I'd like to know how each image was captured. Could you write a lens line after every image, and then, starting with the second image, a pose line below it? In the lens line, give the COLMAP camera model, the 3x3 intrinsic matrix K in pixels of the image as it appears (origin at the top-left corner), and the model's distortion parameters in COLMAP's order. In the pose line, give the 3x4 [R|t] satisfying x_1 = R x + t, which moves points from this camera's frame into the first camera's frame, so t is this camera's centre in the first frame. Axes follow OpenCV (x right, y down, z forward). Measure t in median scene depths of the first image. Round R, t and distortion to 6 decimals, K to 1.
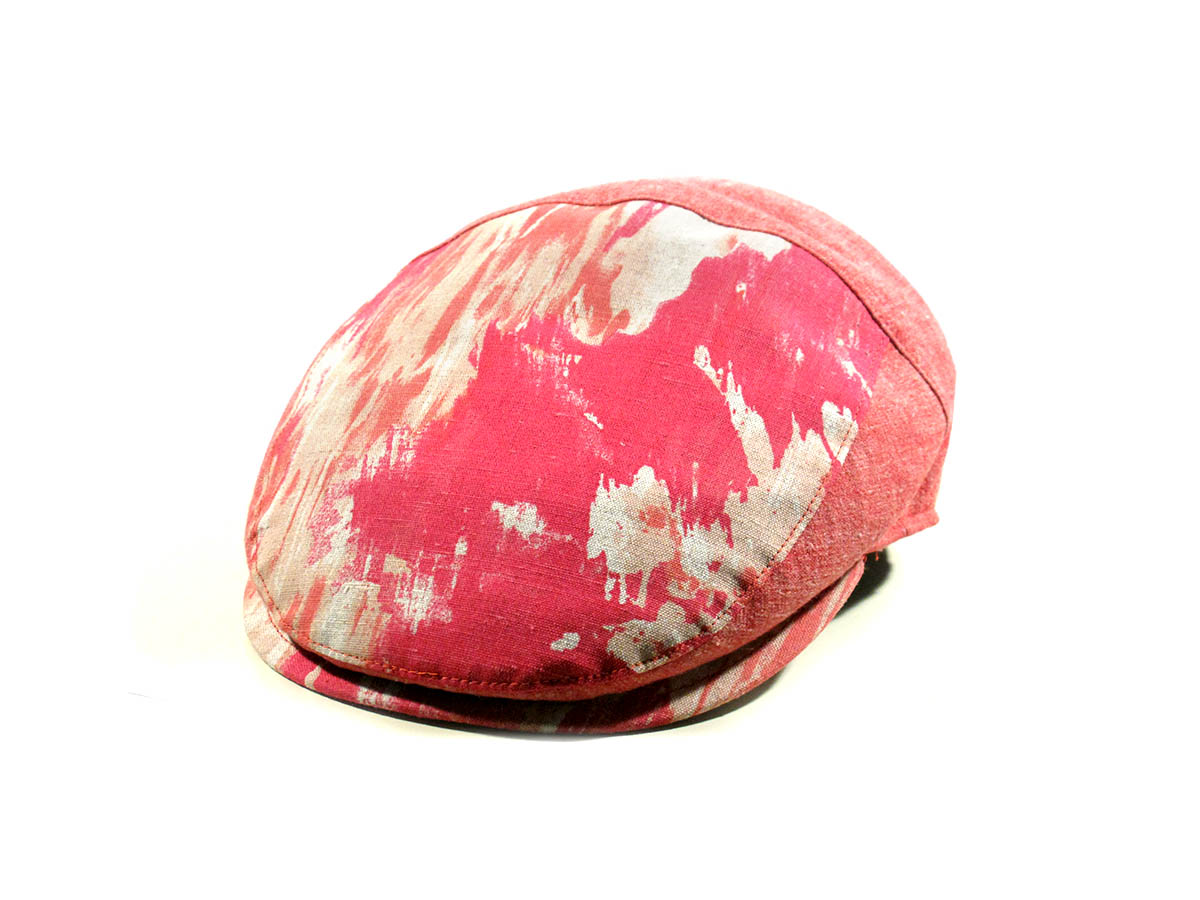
lens RADIAL K [[2216.6, 0, 606.1], [0, 2216.6, 449.2], [0, 0, 1]] dist [-0.078144, 0.000000]
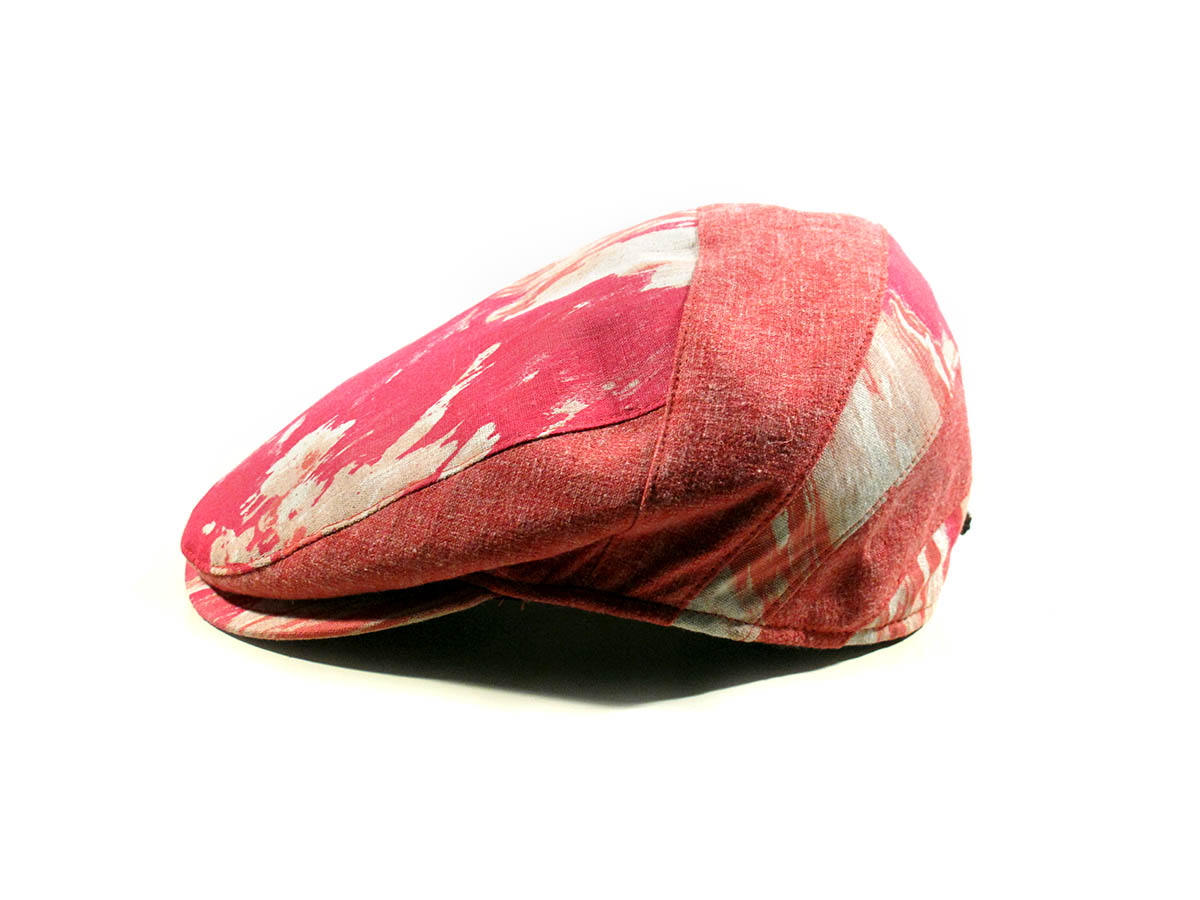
lens RADIAL K [[2216.6, 0, 605.6], [0, 2216.6, 453.8], [0, 0, 1]] dist [-0.078144, 0.000000]
pose [[0.350531, 0.277823, -0.894395, 0.981302], [-0.283483, 0.941663, 0.181403, -0.197396], [0.892617, 0.189959, 0.408840, 0.654140]]
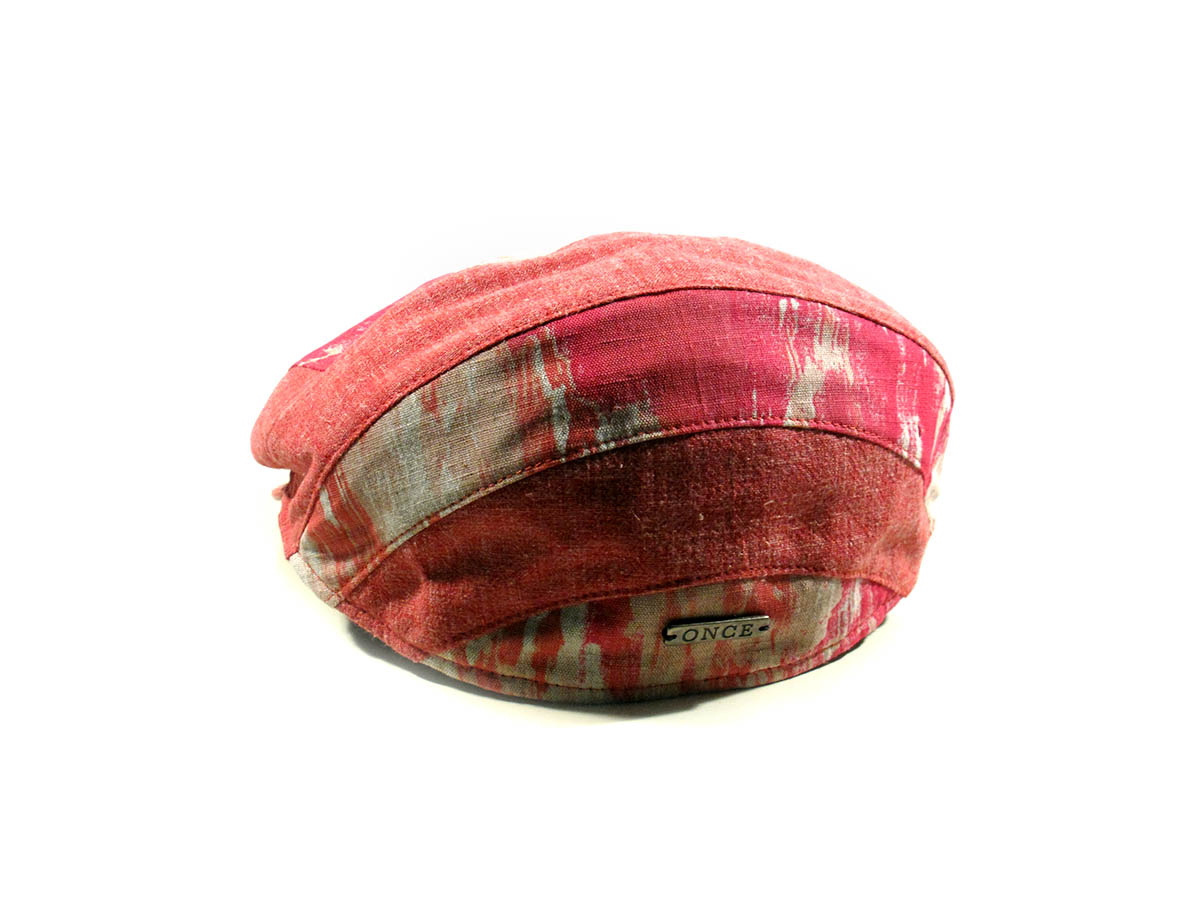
lens RADIAL K [[2216.6, 0, 605.6], [0, 2216.6, 445.1], [0, 0, 1]] dist [-0.078144, 0.000000]
pose [[-0.740100, 0.185652, -0.646363, 0.702832], [-0.215193, 0.845225, 0.489170, -0.539841], [0.637137, 0.501128, -0.585600, 1.746728]]
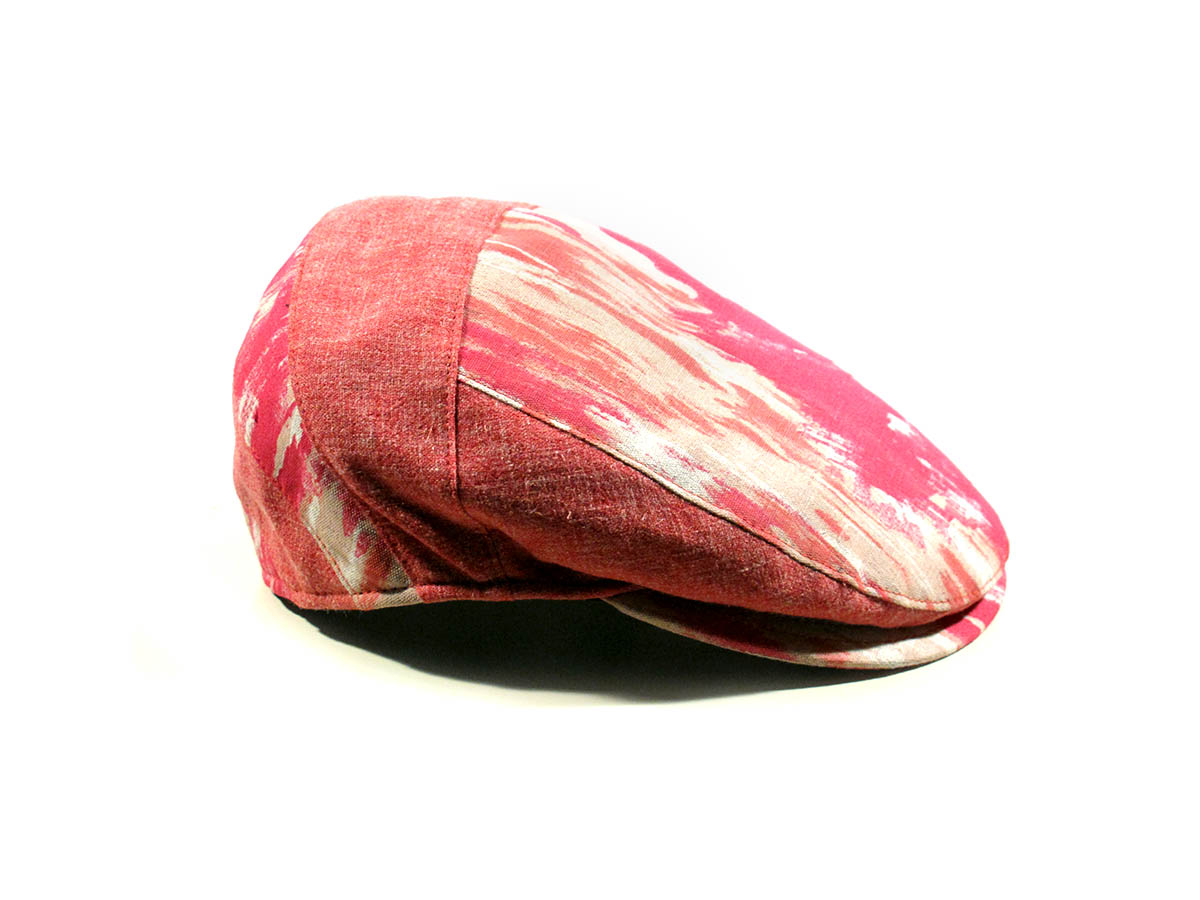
lens RADIAL K [[2216.6, 0, 604.1], [0, 2216.6, 450.8], [0, 0, 1]] dist [-0.078144, 0.000000]
pose [[-0.219619, -0.300258, 0.928231, -1.027887], [0.279754, 0.892120, 0.354767, -0.389489], [-0.934615, 0.337590, -0.111928, 1.219993]]
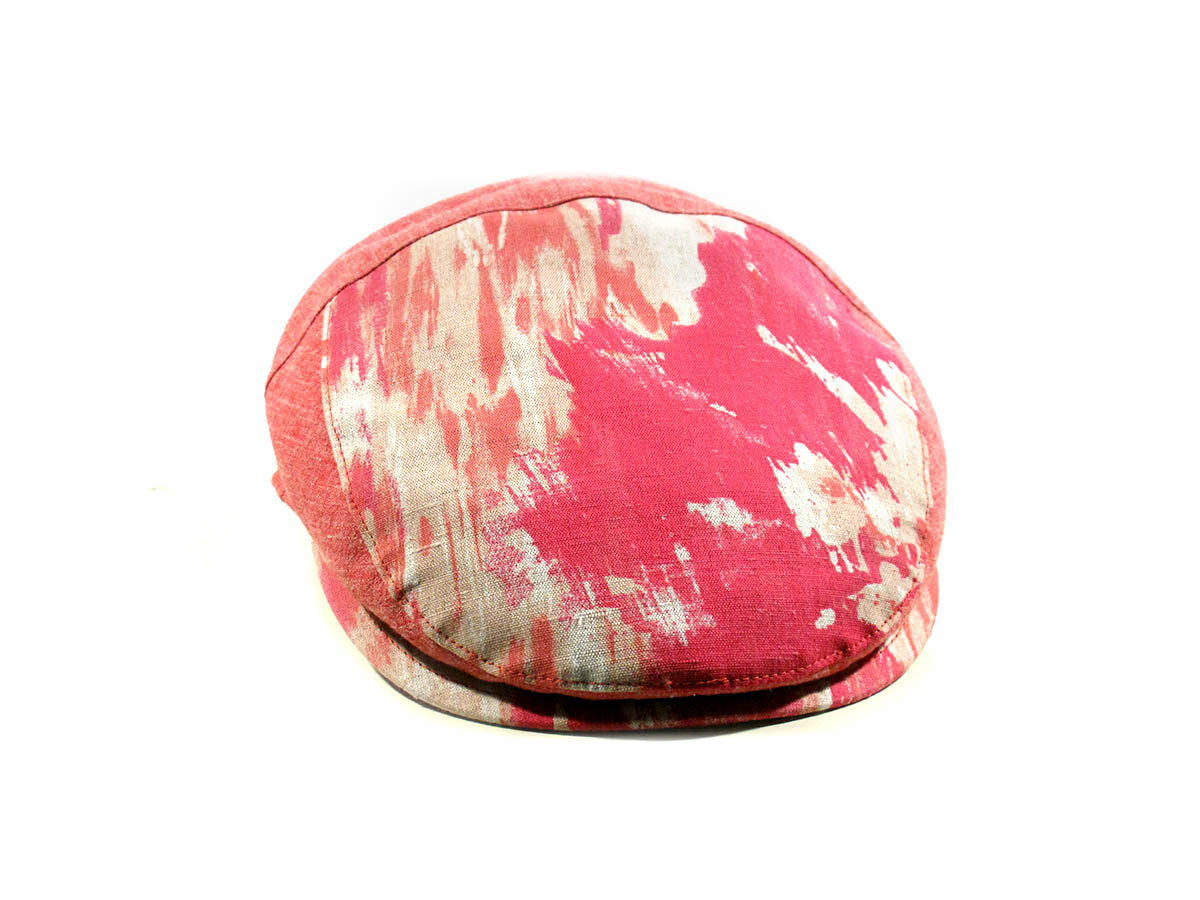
lens RADIAL K [[2216.6, 0, 601.7], [0, 2216.6, 453.5], [0, 0, 1]] dist [-0.078144, 0.000000]
pose [[0.828065, -0.171062, 0.533897, -0.590811], [0.168351, 0.984234, 0.054241, -0.057115], [-0.534758, 0.044967, 0.843808, 0.170030]]
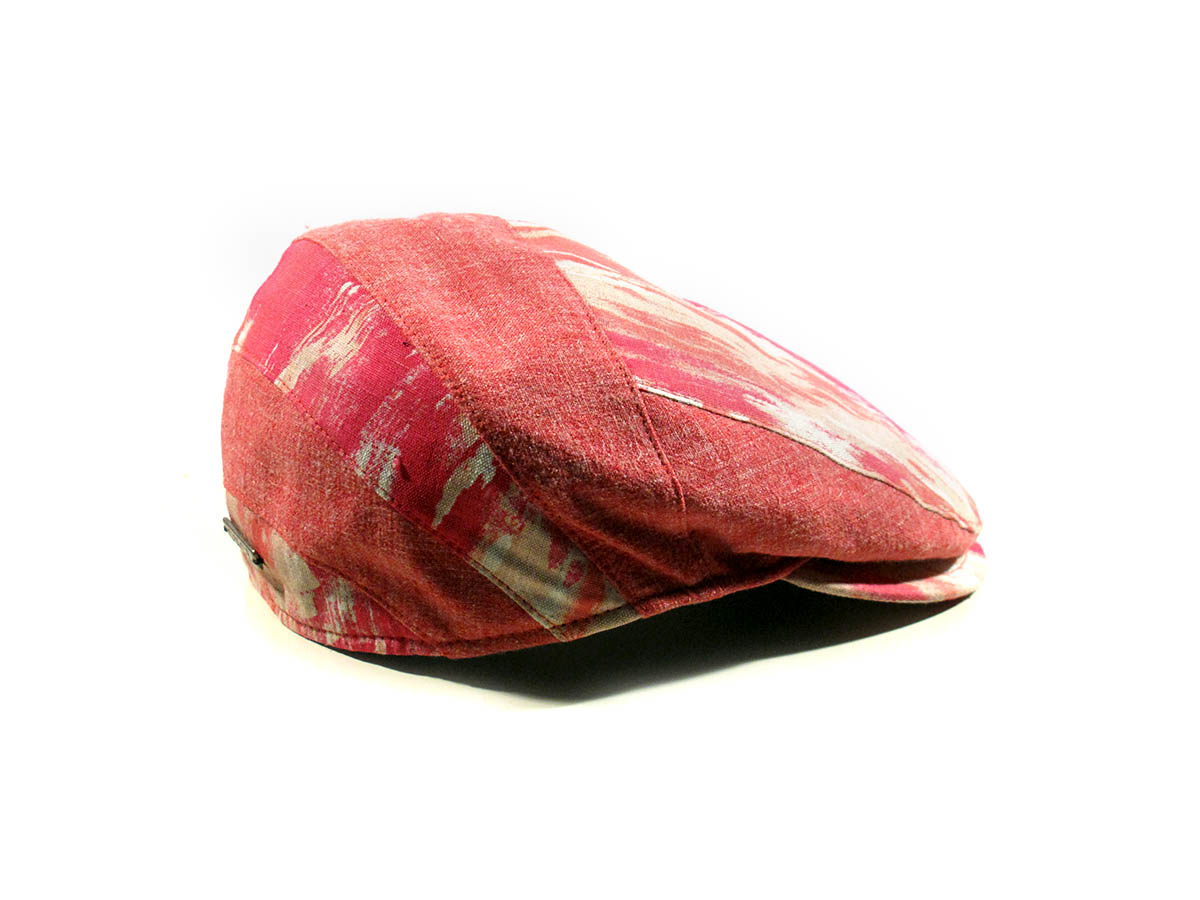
lens RADIAL K [[2216.6, 0, 602.5], [0, 2216.6, 449.8], [0, 0, 1]] dist [-0.078144, 0.000000]
pose [[-0.730131, -0.219419, 0.647119, -0.719072], [0.186279, 0.847254, 0.497454, -0.547178], [-0.657425, 0.483752, -0.577734, 1.734578]]
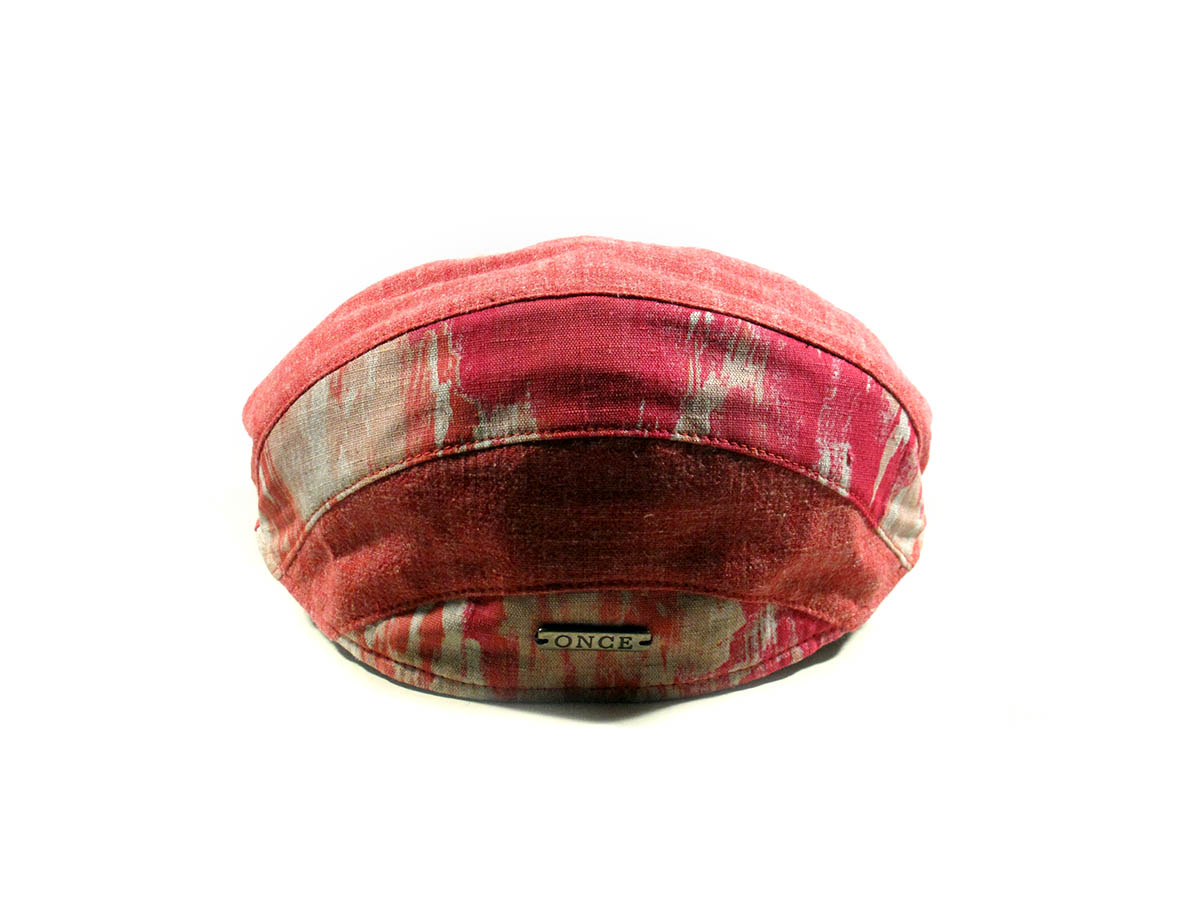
lens RADIAL K [[2216.6, 0, 599.2], [0, 2216.6, 450.2], [0, 0, 1]] dist [-0.078144, 0.000000]
pose [[-0.902819, 0.112576, -0.415023, 0.449866], [-0.143444, 0.831005, 0.537452, -0.592143], [0.405390, 0.544754, -0.734099, 1.908999]]
